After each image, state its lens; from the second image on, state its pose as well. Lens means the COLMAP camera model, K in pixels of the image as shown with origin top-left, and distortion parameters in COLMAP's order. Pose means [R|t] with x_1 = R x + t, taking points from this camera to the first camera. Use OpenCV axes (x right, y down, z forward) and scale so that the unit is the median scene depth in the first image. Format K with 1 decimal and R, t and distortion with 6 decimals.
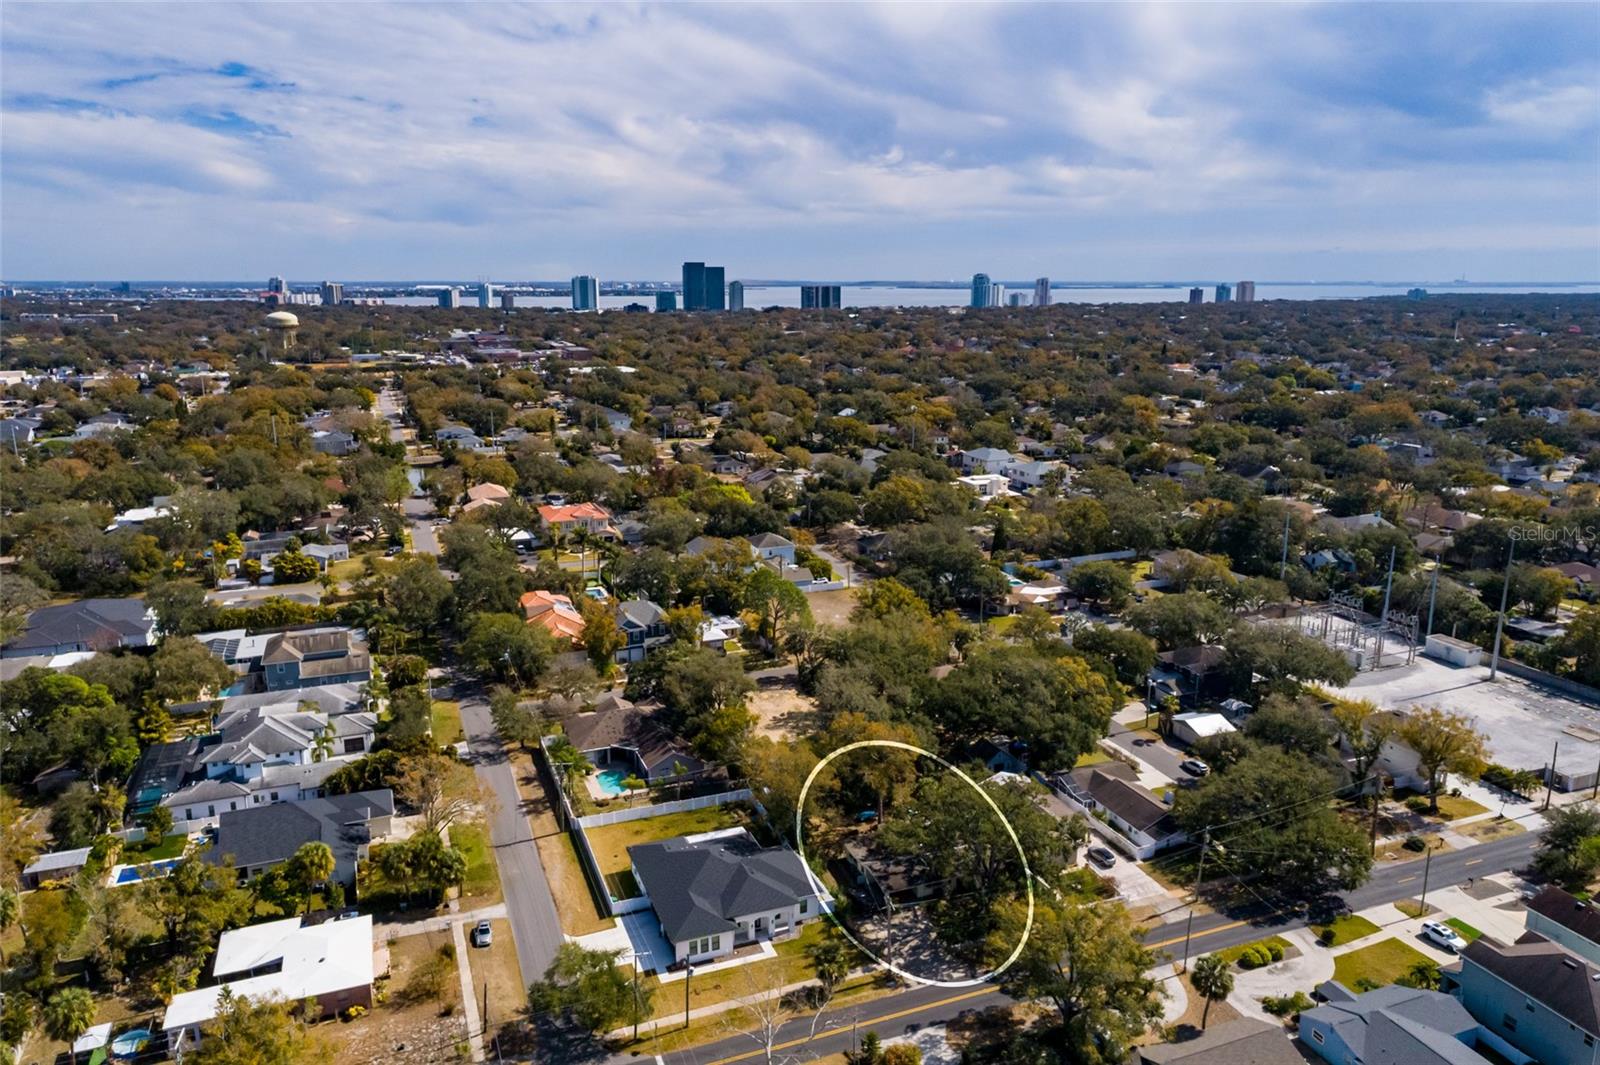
lens RADIAL K [[1101.5, 0, 800.5], [0, 1101.5, 535.1], [0, 0, 1]] dist [-0.003096, 0.007923]
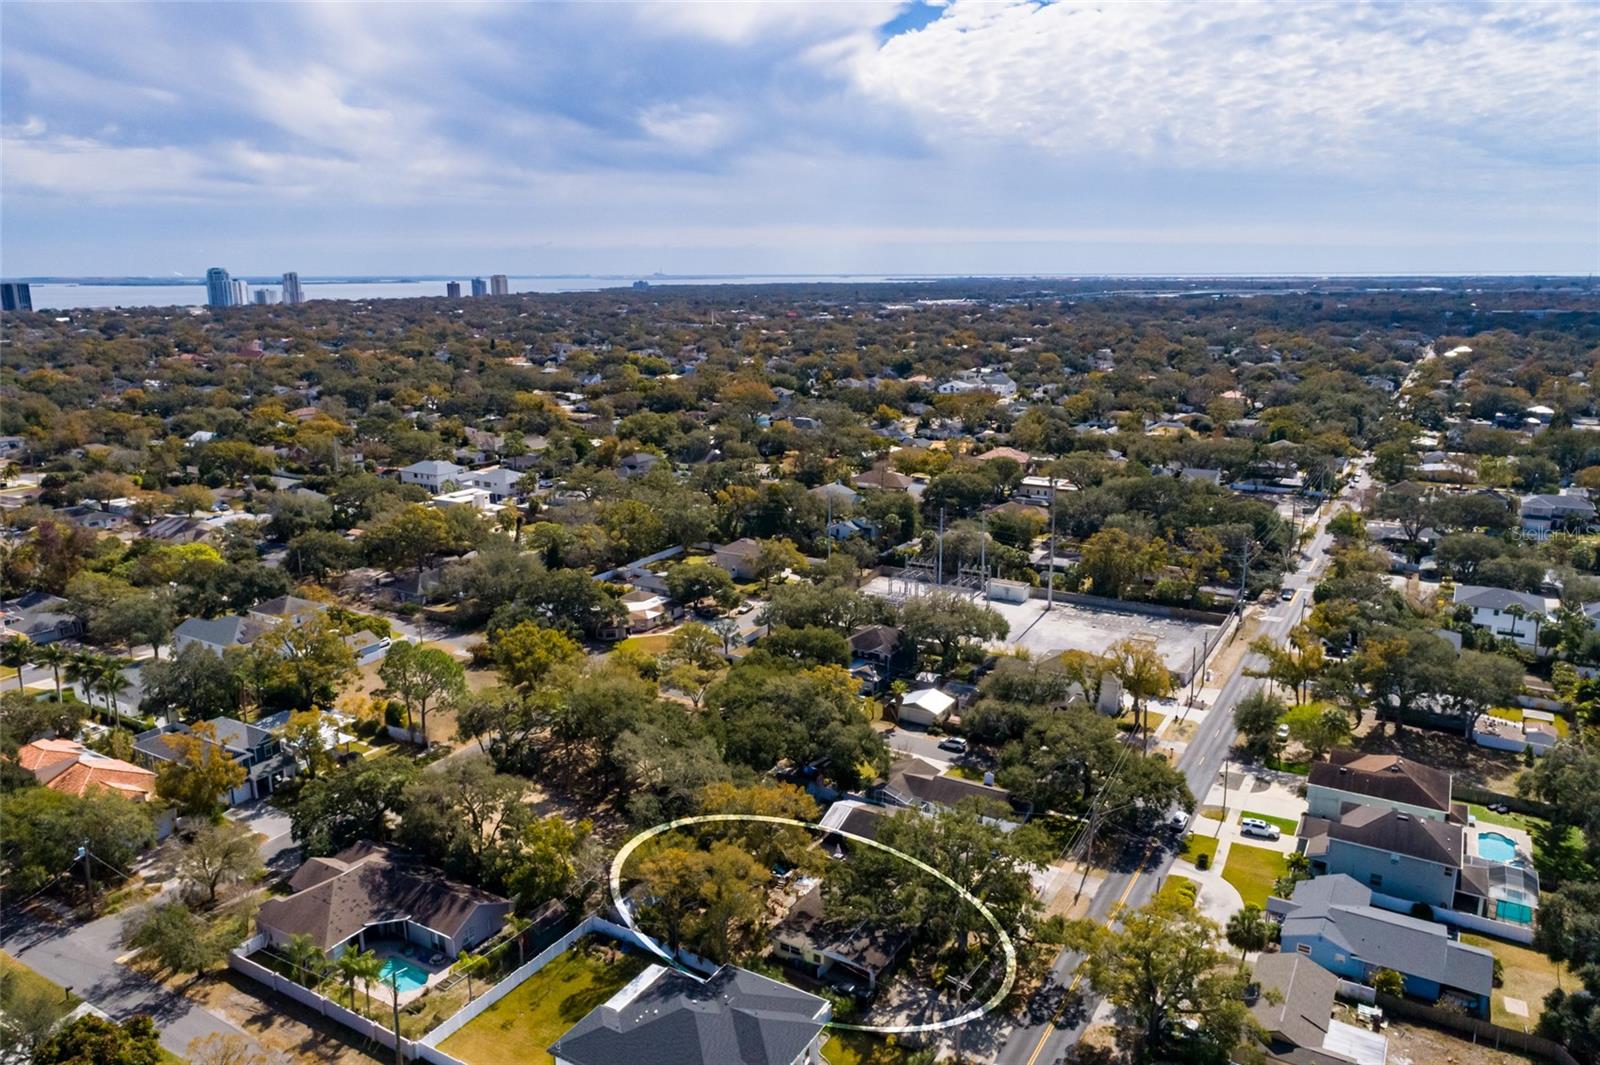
lens RADIAL K [[1101.5, 0, 803.4], [0, 1101.5, 533.4], [0, 0, 1]] dist [-0.003096, 0.007923]
pose [[0.790551, -0.144576, 0.595086, -0.229570], [0.142547, 0.988484, 0.050783, -0.038765], [-0.595575, 0.044681, 0.802056, 0.166851]]
